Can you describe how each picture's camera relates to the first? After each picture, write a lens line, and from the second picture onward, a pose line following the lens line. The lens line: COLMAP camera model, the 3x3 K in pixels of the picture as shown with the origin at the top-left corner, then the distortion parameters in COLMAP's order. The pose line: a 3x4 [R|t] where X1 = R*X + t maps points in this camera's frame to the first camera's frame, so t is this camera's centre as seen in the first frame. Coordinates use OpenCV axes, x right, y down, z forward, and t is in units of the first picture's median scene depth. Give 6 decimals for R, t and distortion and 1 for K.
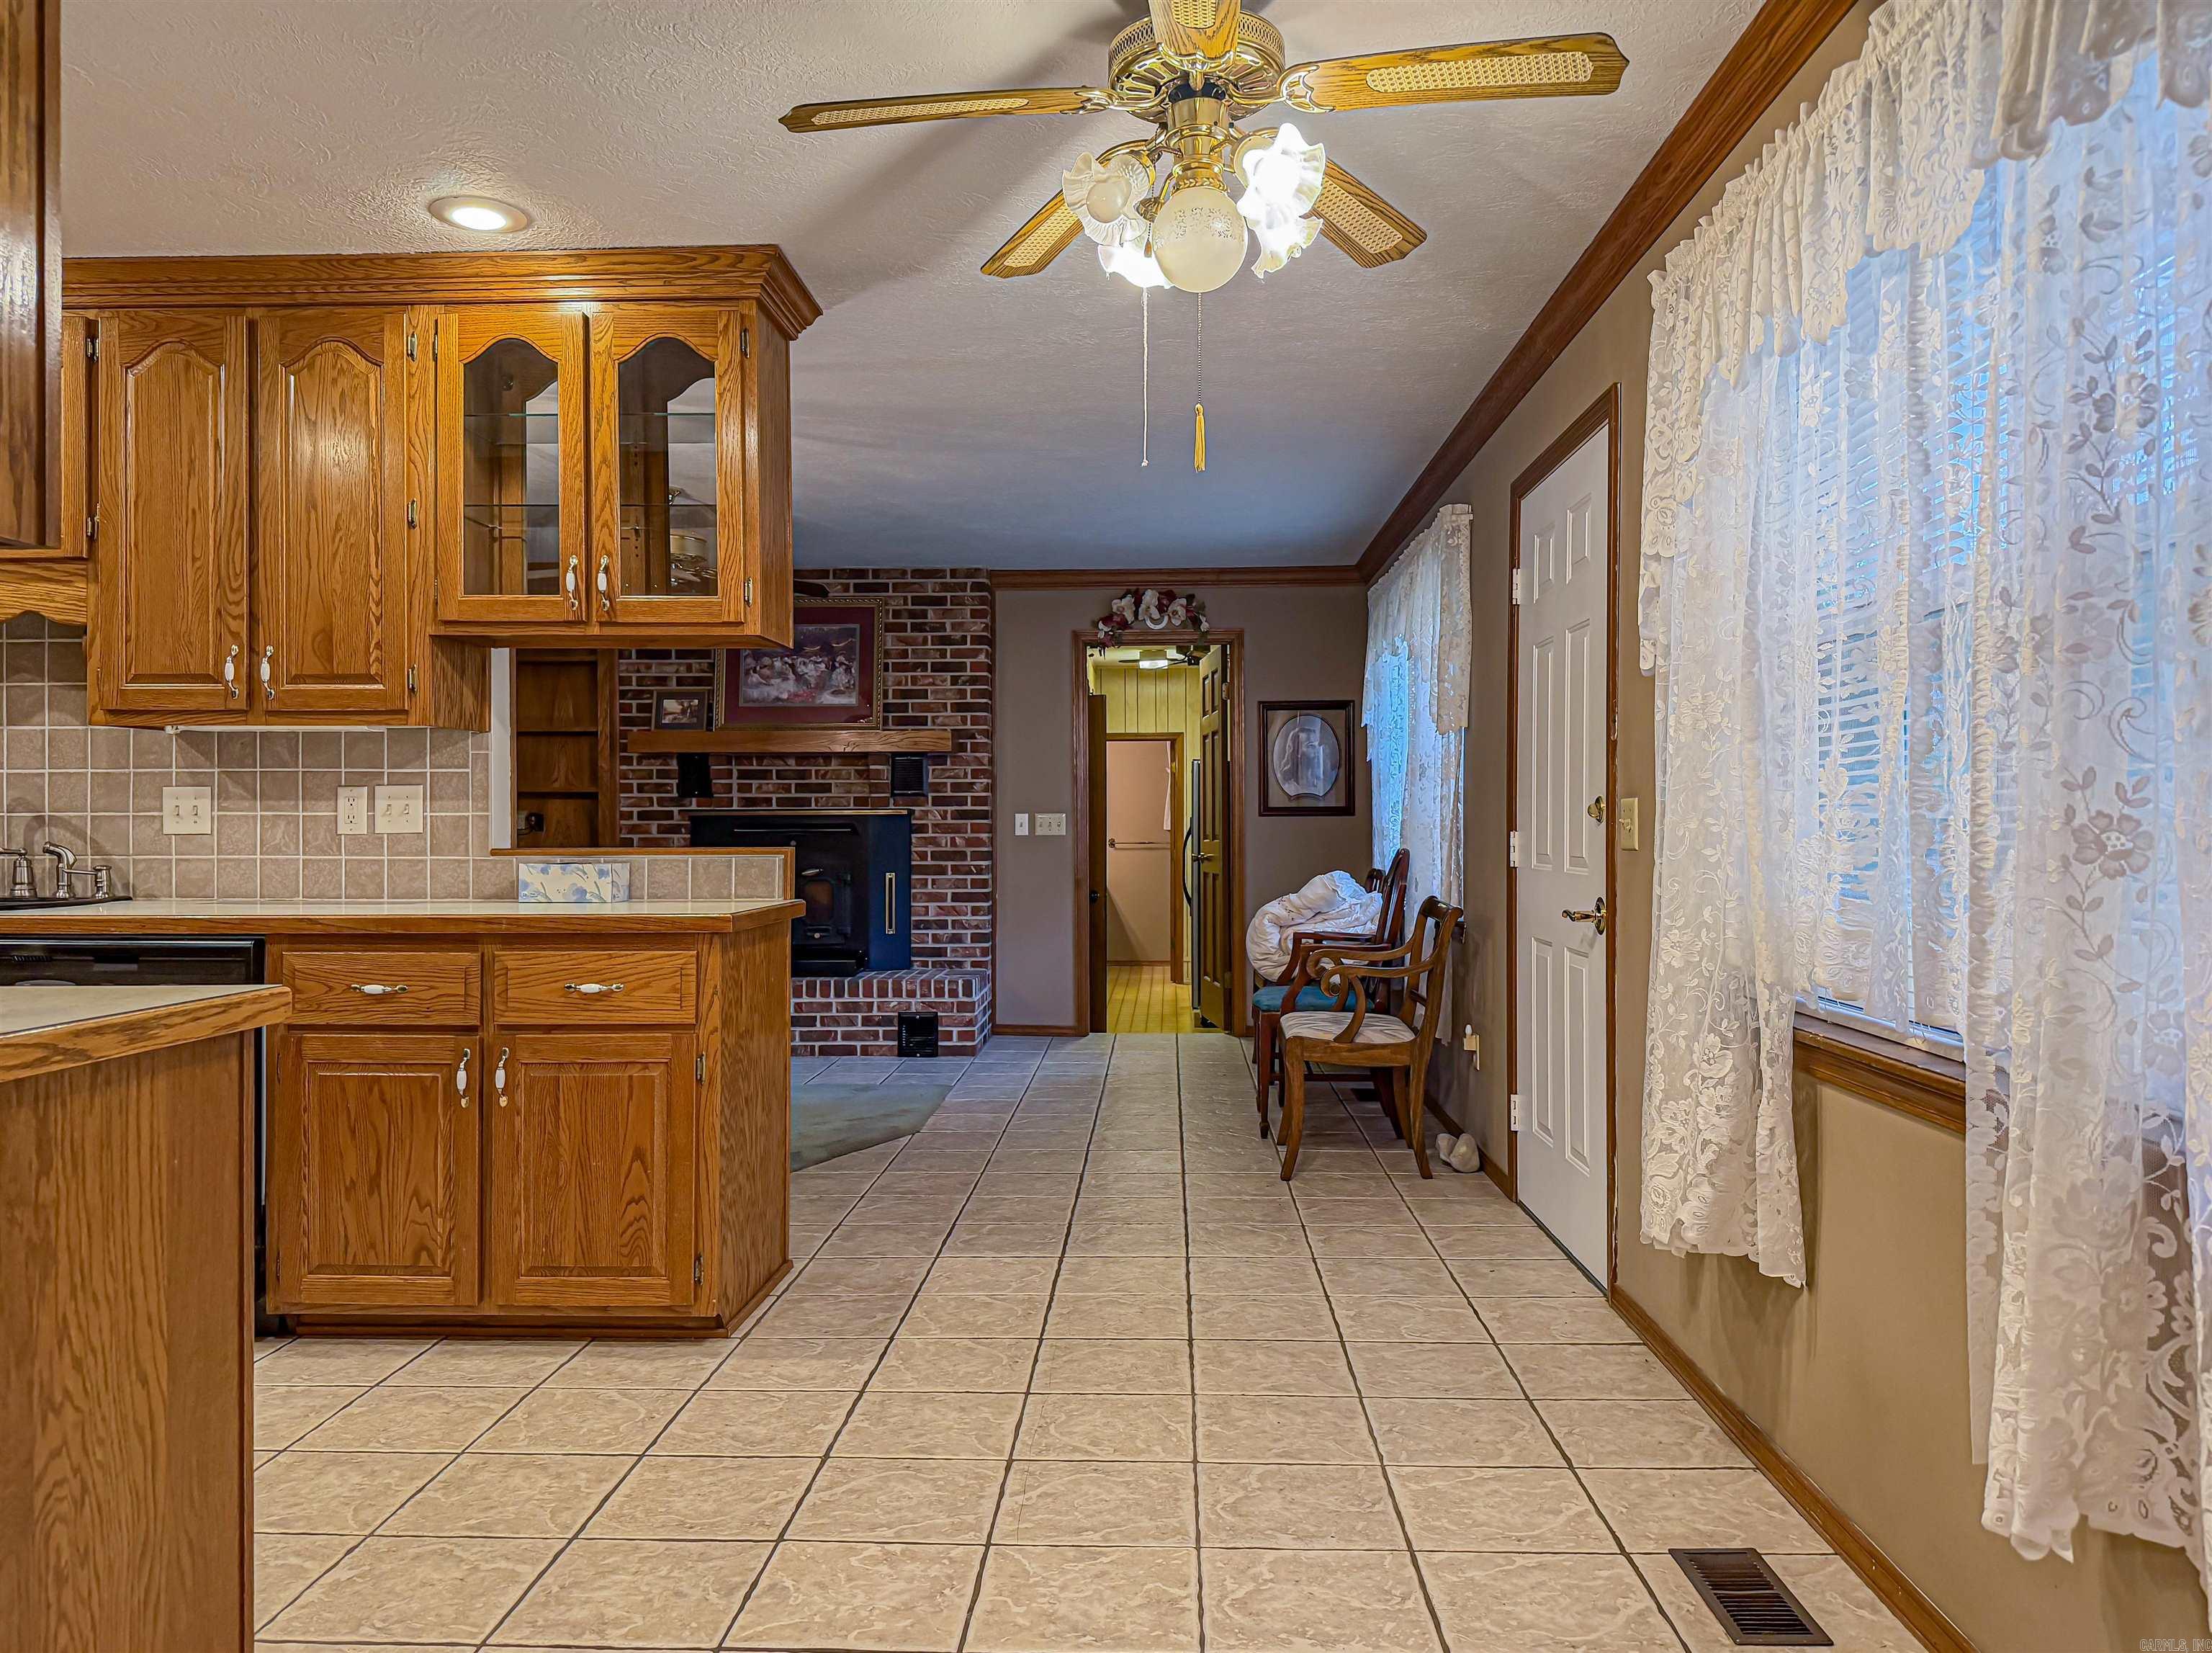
lens RADIAL K [[1567.9, 0, 1122.4], [0, 1567.9, 815.3], [0, 0, 1]] dist [0.067545, -0.076403]
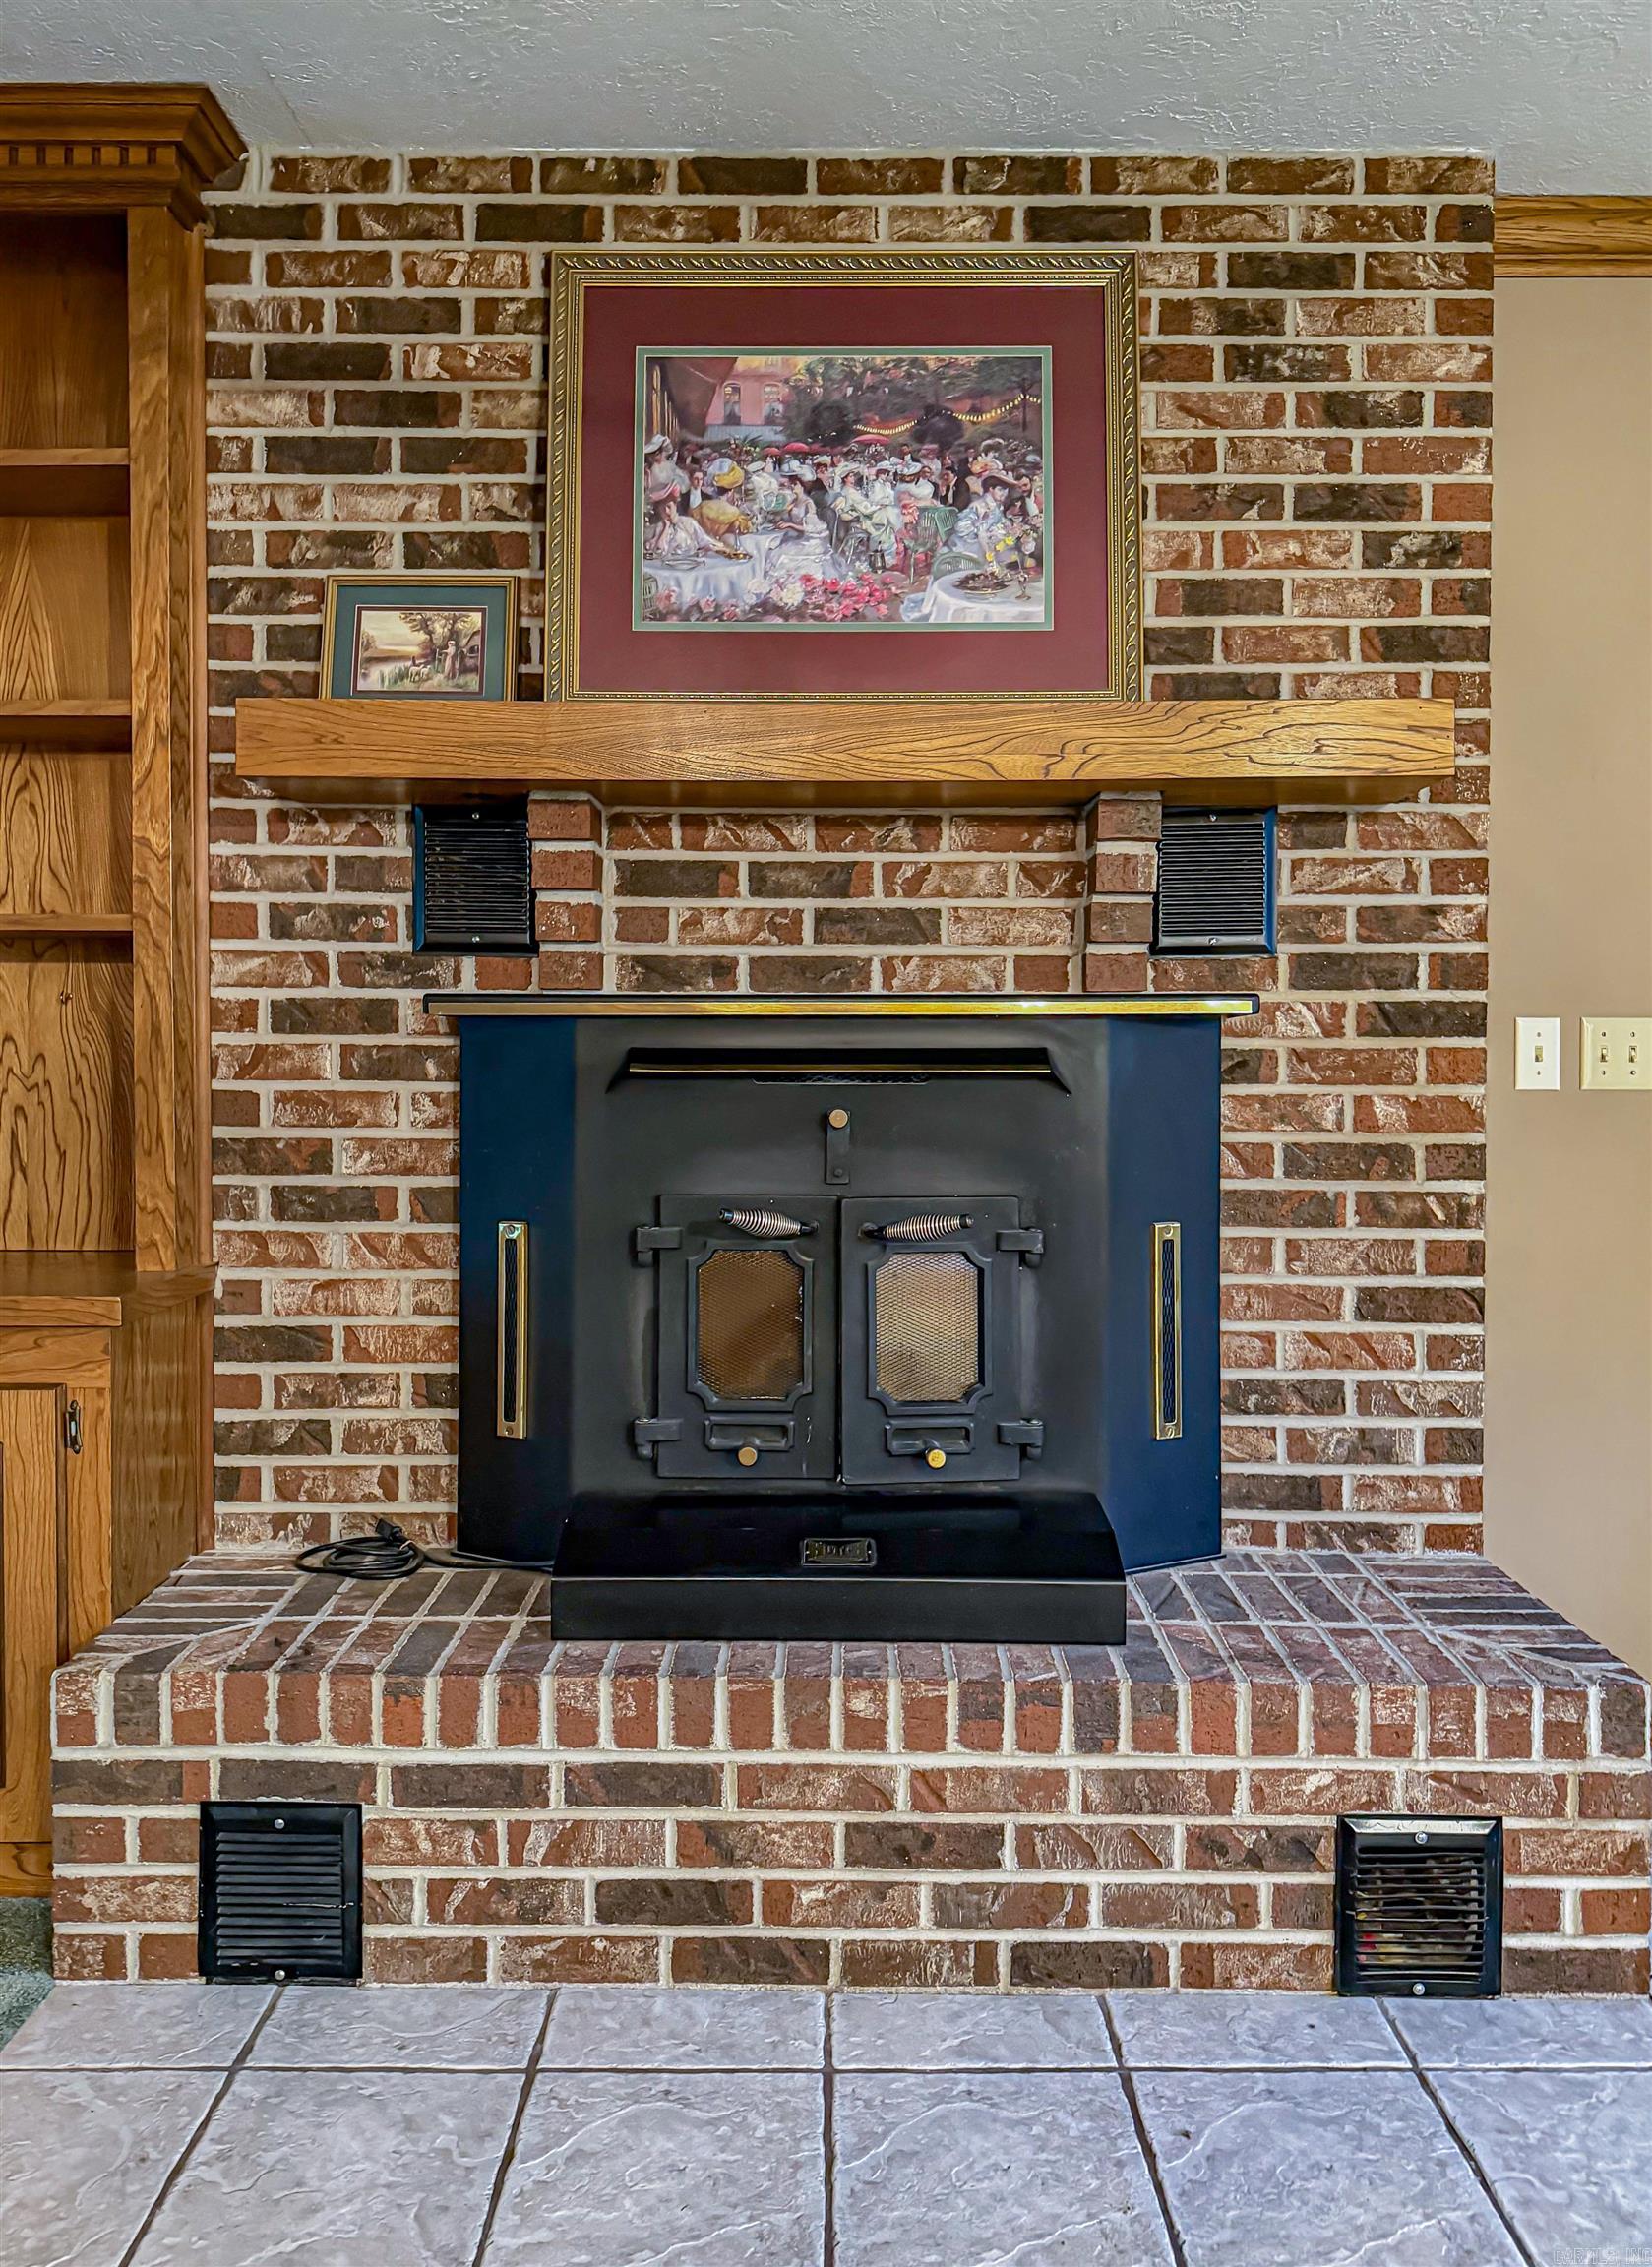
lens RADIAL K [[1641.4, 0, 841.6], [0, 1641.4, 1083.3], [0, 0, 1]] dist [0.034263, -0.044413]
pose [[0.999503, 0.003721, 0.031303, -0.213782], [-0.004320, 0.999808, 0.019090, 0.006230], [-0.031226, -0.019216, 0.999328, 0.698996]]
